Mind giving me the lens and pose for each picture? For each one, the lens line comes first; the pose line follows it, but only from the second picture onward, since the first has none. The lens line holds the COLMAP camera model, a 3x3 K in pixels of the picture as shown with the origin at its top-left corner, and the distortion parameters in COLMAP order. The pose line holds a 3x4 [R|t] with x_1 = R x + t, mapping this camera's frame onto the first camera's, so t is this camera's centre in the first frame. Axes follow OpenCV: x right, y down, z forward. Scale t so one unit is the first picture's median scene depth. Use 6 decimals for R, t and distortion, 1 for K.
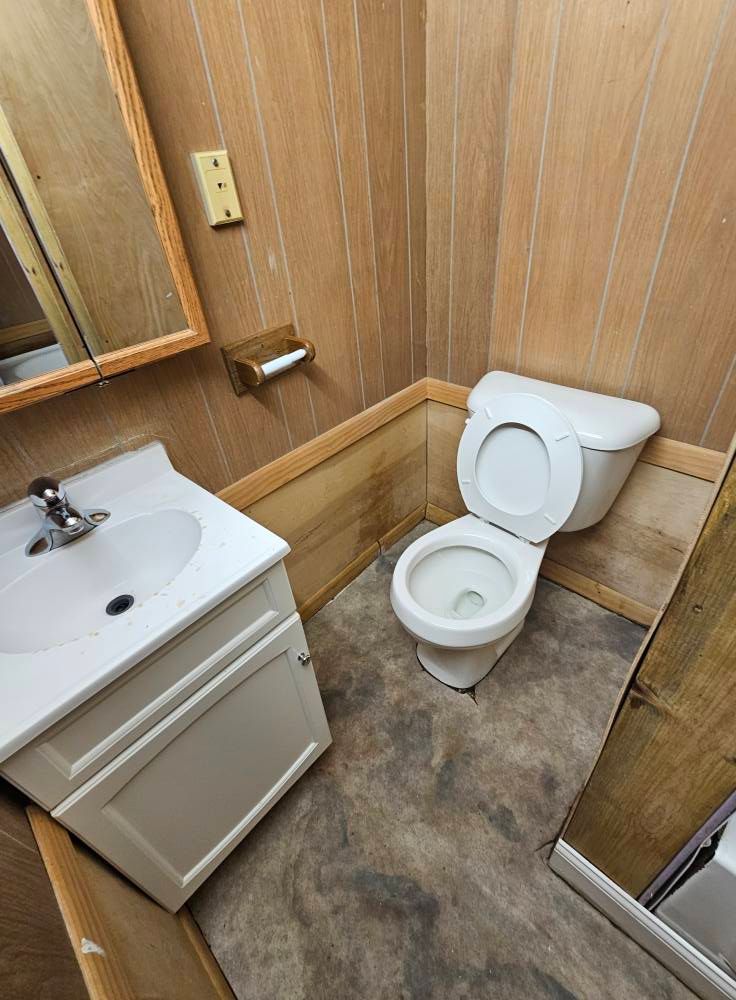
lens RADIAL K [[449.9, 0, 368.9], [0, 449.9, 495.1], [0, 0, 1]] dist [-0.007117, 0.002264]
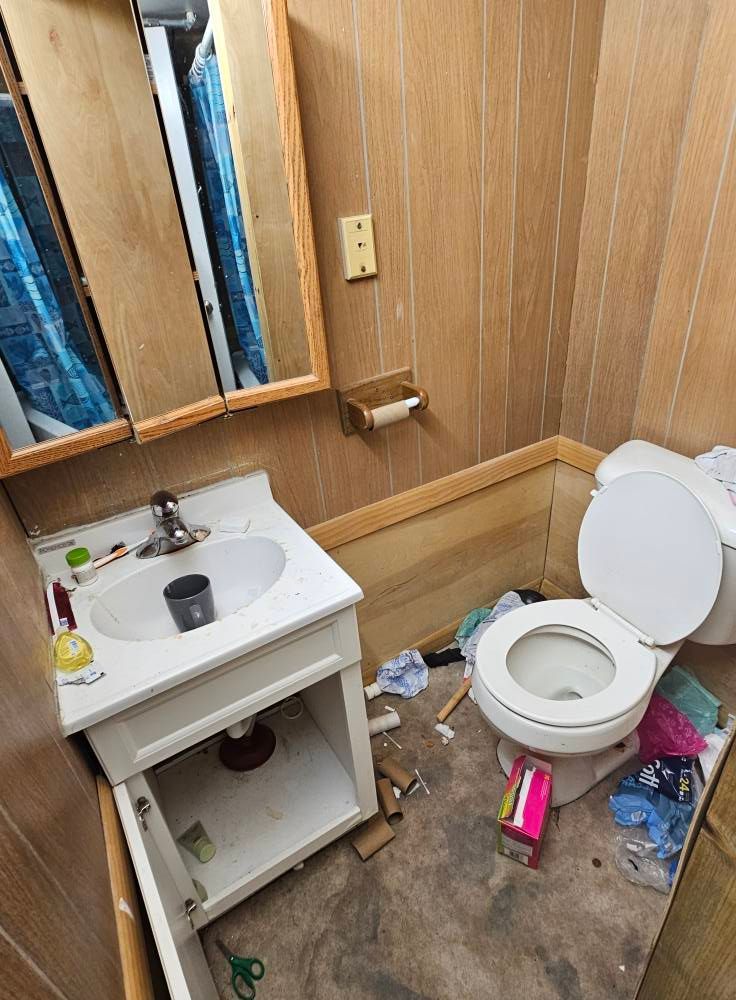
lens RADIAL K [[537.6, 0, 367.2], [0, 537.6, 499.4], [0, 0, 1]] dist [-0.006463, 0.002137]
pose [[0.959038, 0.150183, -0.240192, 0.063408], [-0.170331, 0.983219, -0.065325, -0.011391], [0.226350, 0.103562, 0.968525, -0.132508]]
